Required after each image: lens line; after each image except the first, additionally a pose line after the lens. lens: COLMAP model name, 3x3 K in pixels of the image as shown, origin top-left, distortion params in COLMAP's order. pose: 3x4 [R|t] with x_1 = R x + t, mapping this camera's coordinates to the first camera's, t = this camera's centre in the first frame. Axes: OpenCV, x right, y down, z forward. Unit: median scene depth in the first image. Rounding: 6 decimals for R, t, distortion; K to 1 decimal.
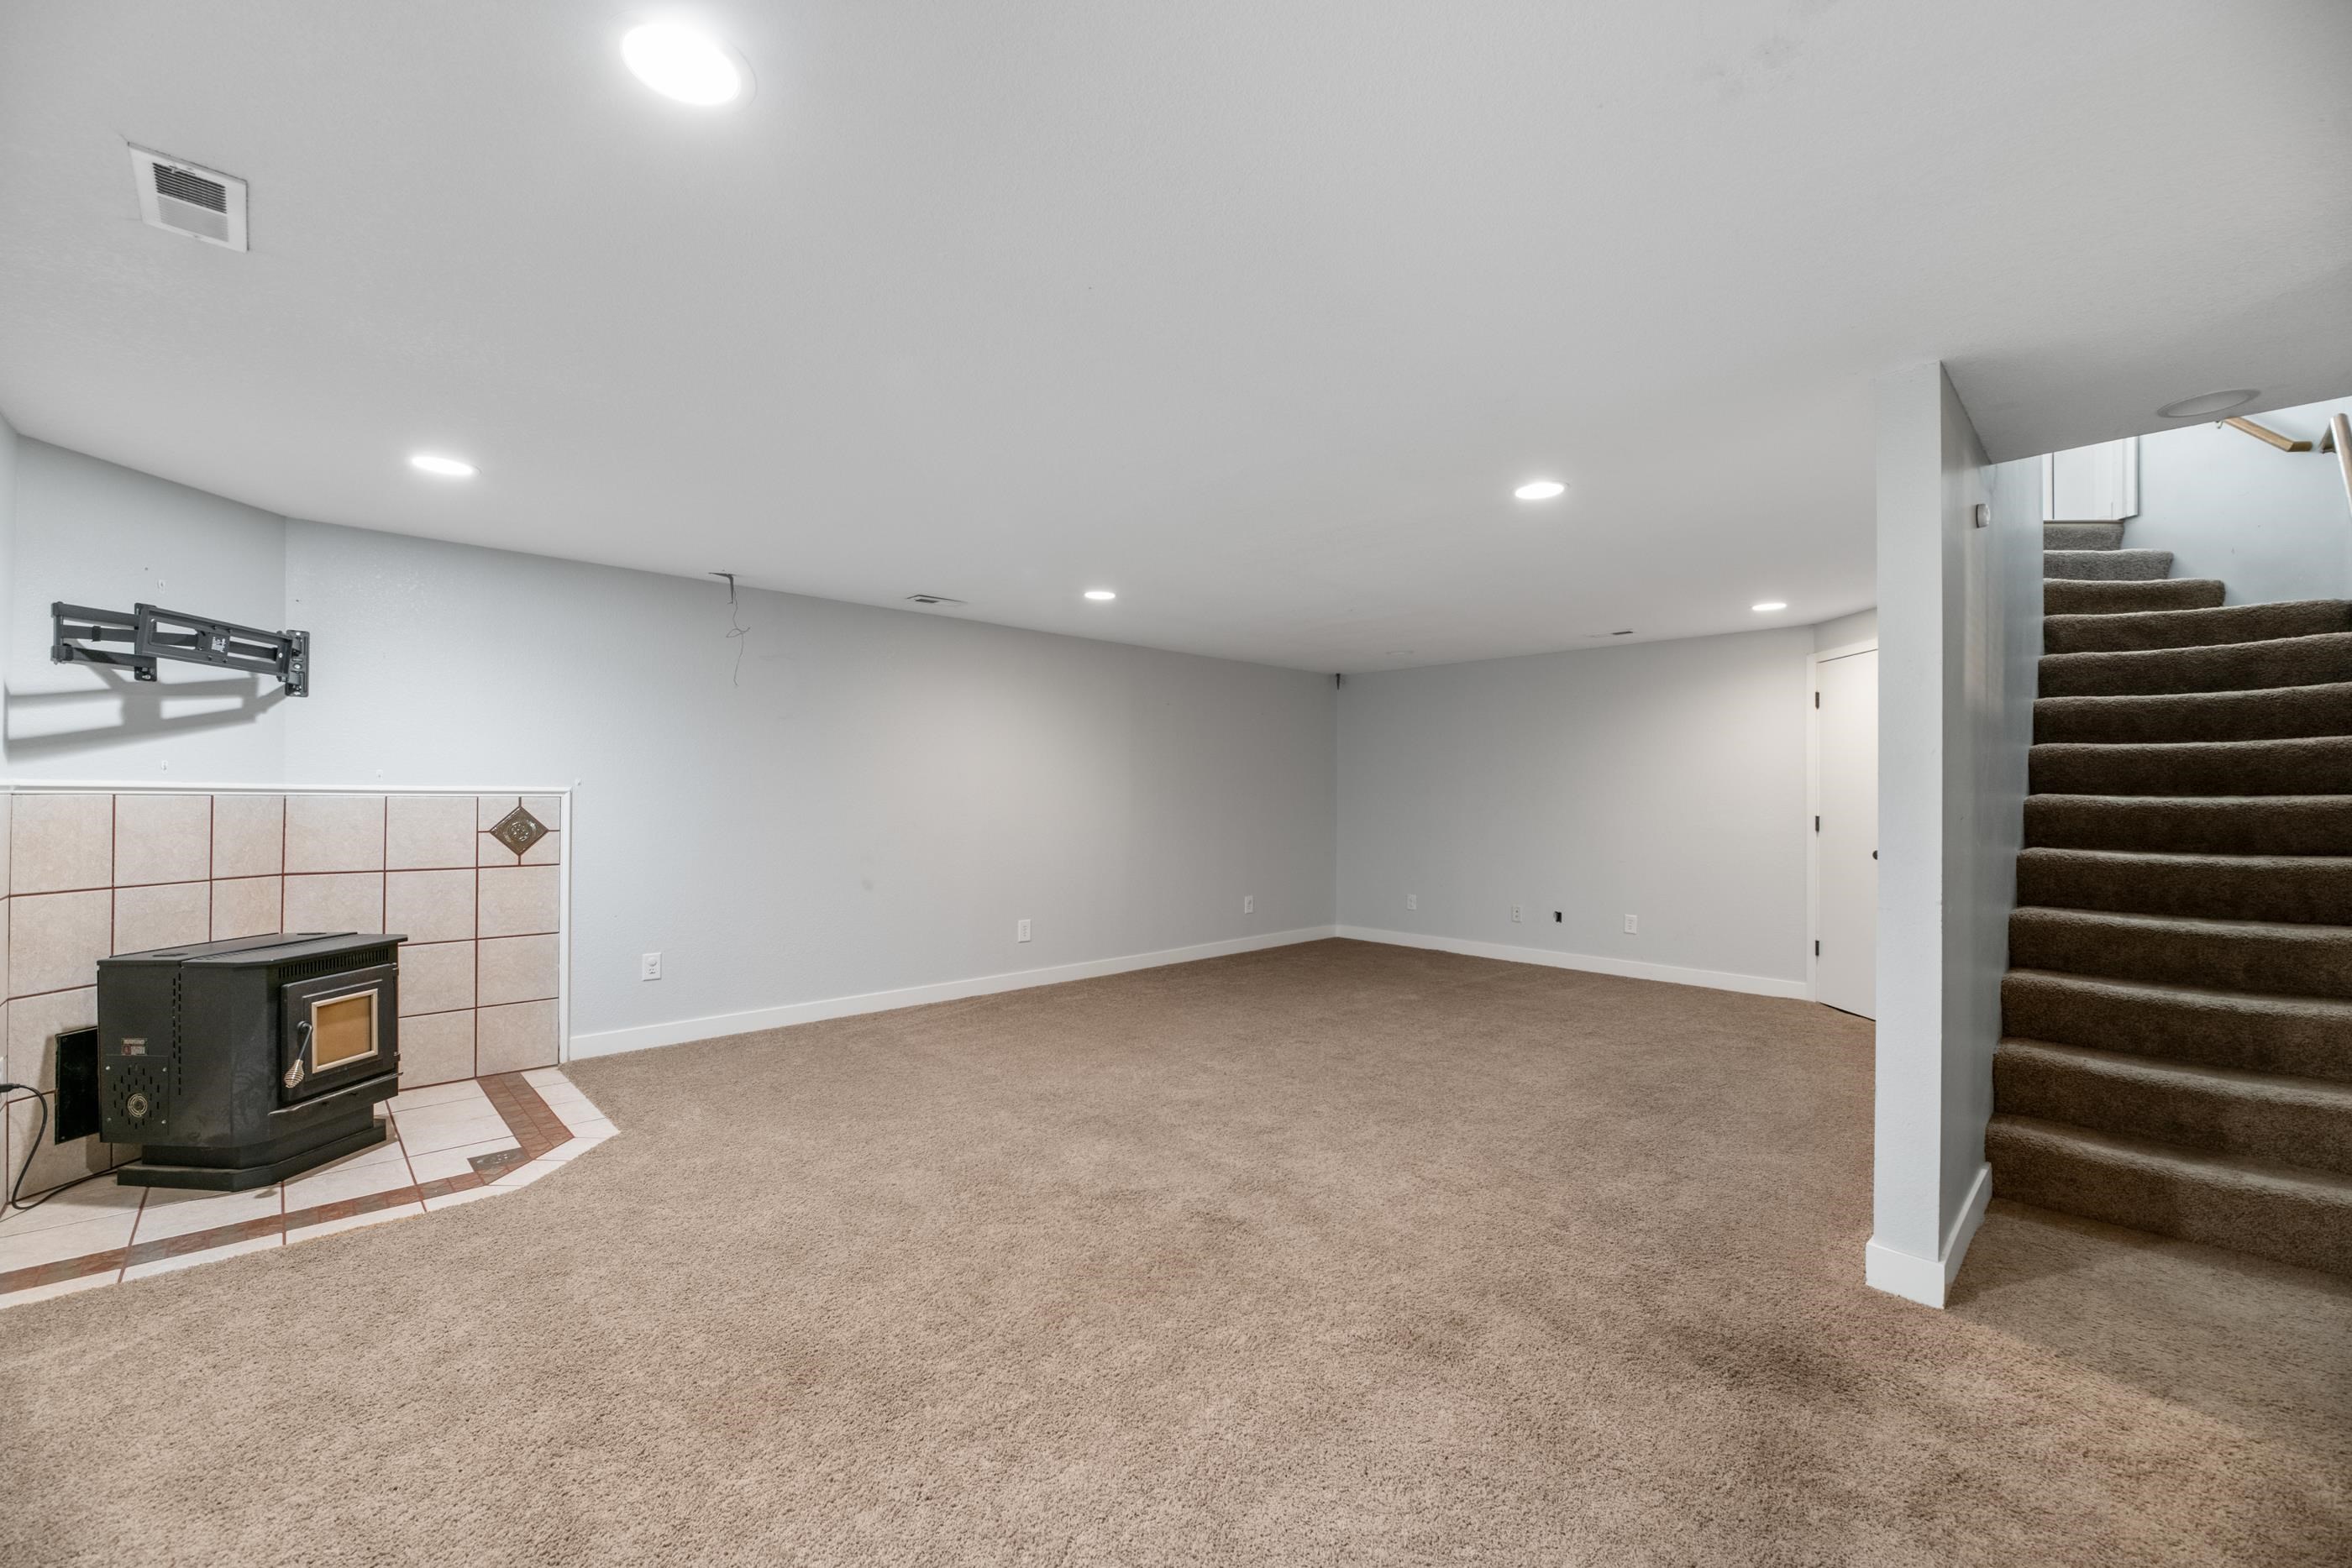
lens RADIAL K [[949.7, 0, 1173.5], [0, 949.7, 790.5], [0, 0, 1]] dist [-0.001934, -0.000611]
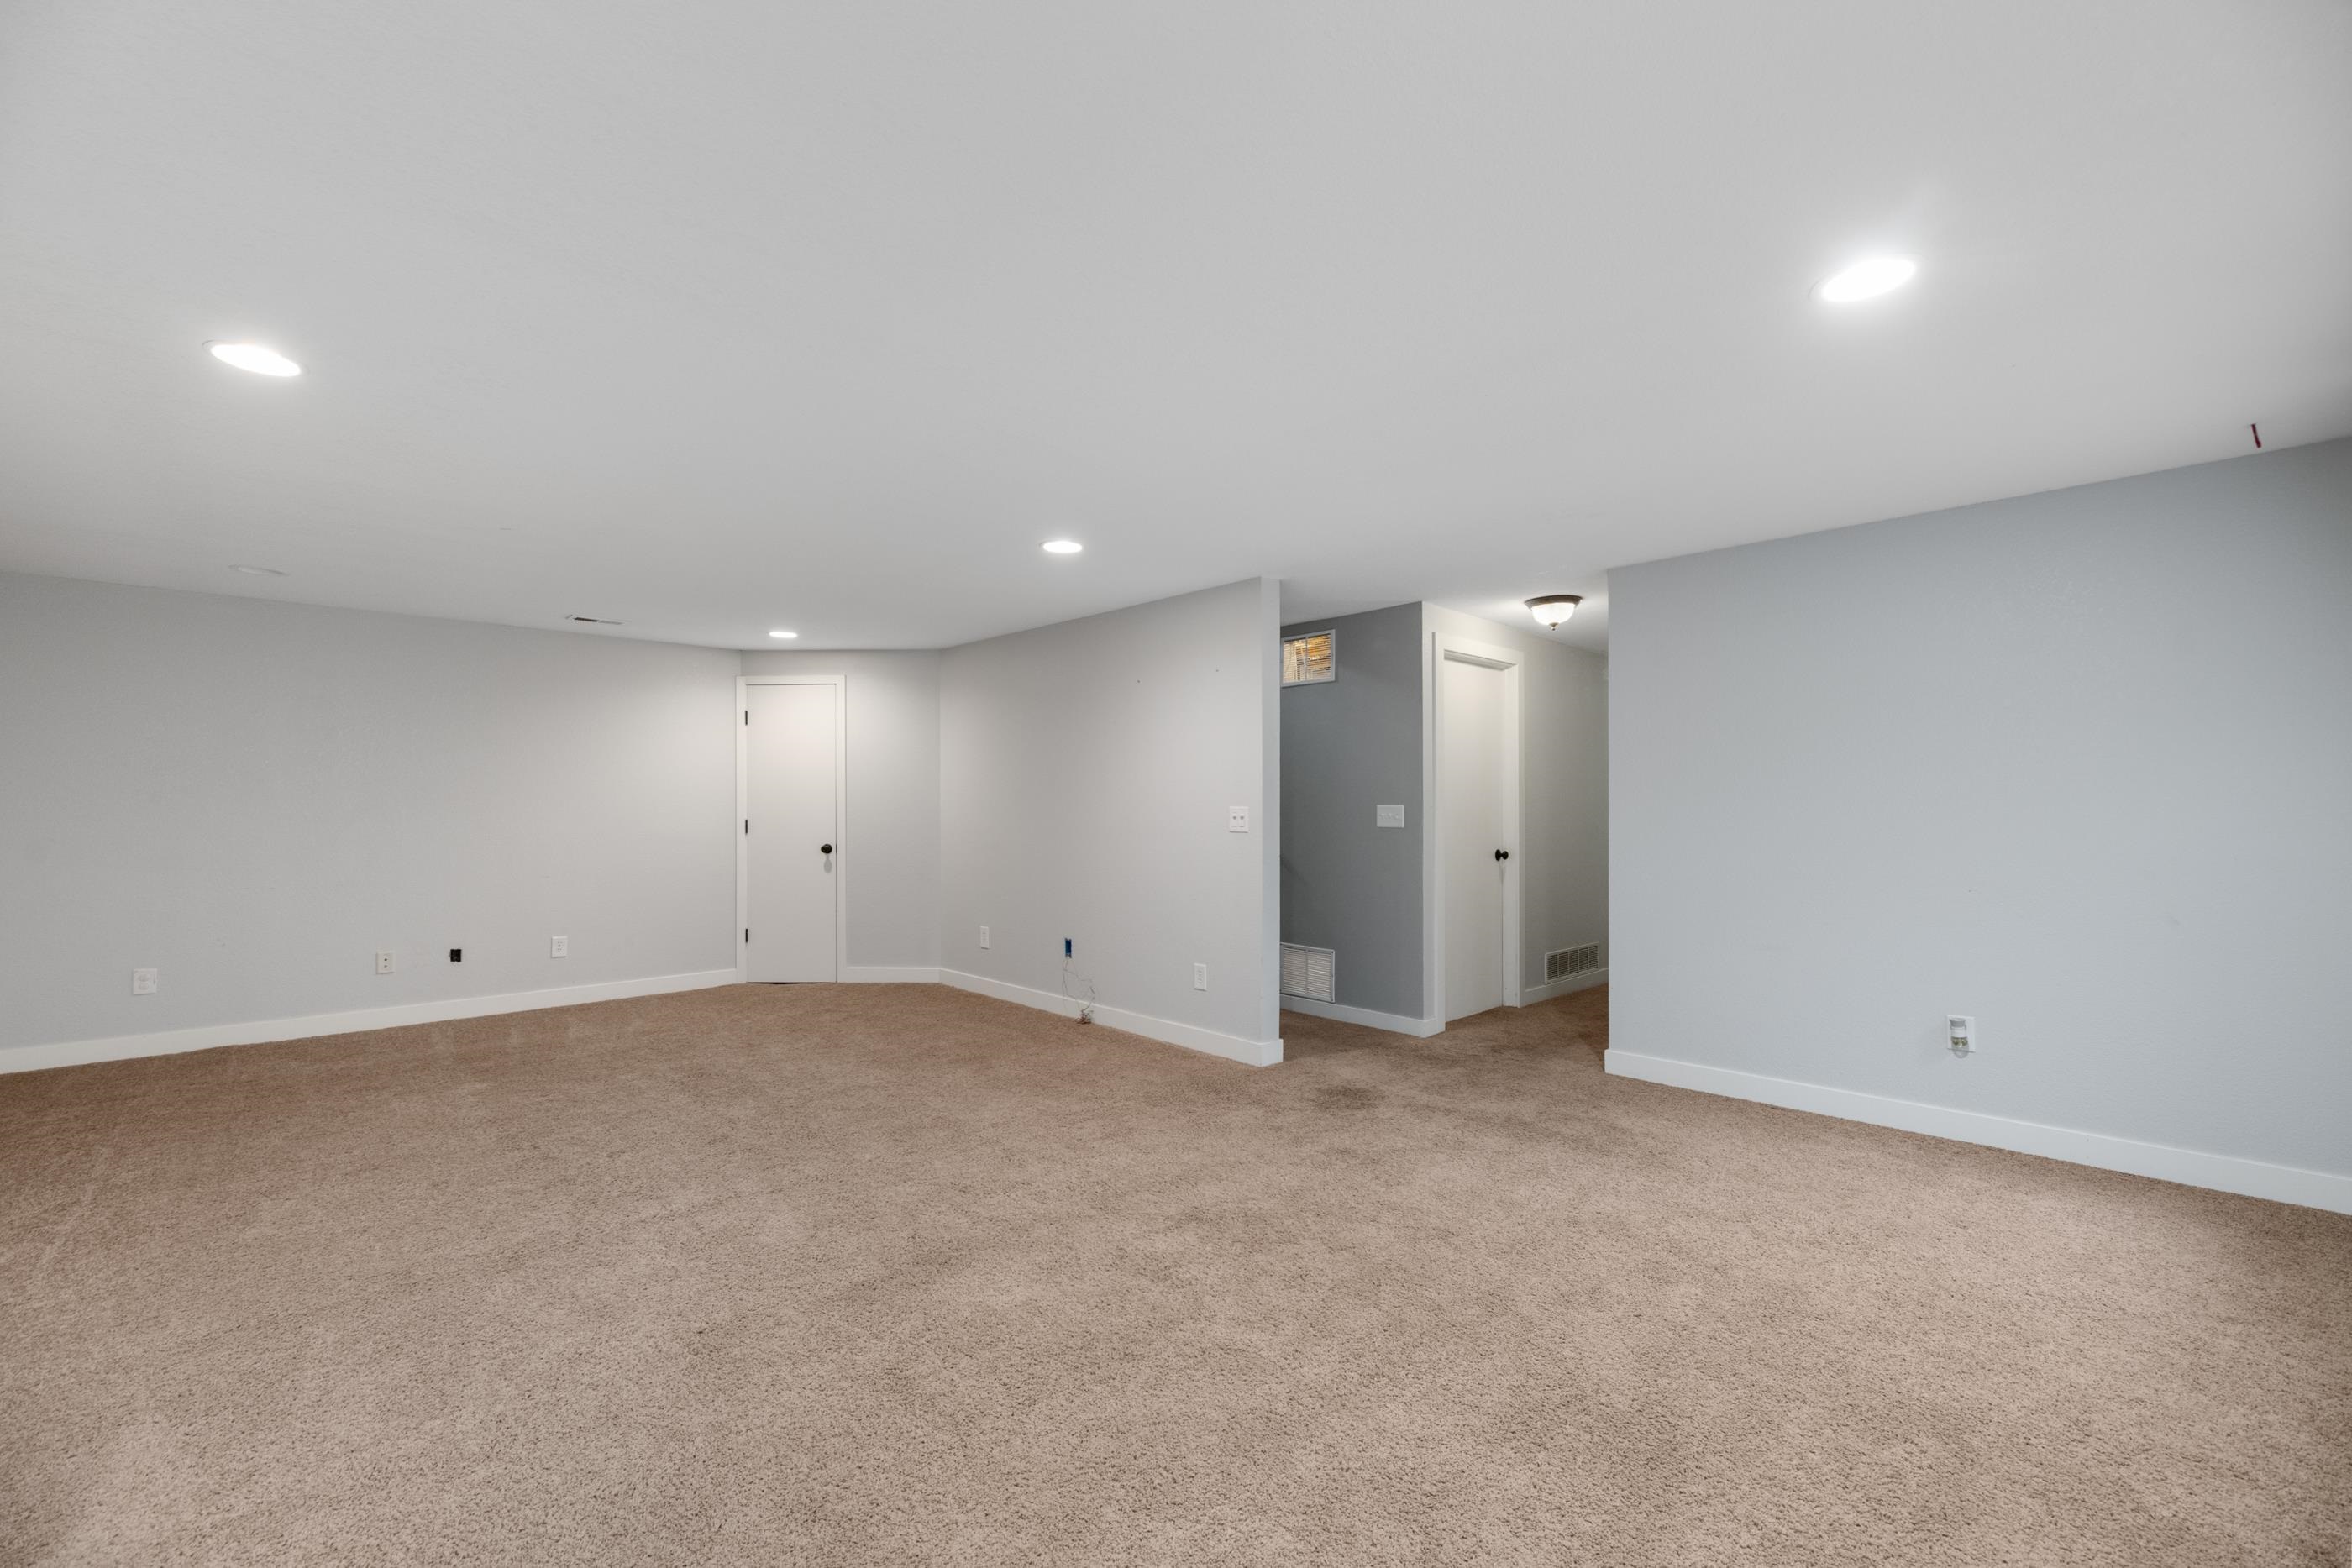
lens RADIAL K [[949.7, 0, 1173.5], [0, 949.7, 790.5], [0, 0, 1]] dist [-0.001934, -0.000611]
pose [[-0.005673, 0.016666, 0.999845, -0.744870], [-0.004429, 0.999851, -0.016692, 0.014038], [-0.999974, -0.004523, -0.005598, 0.796673]]
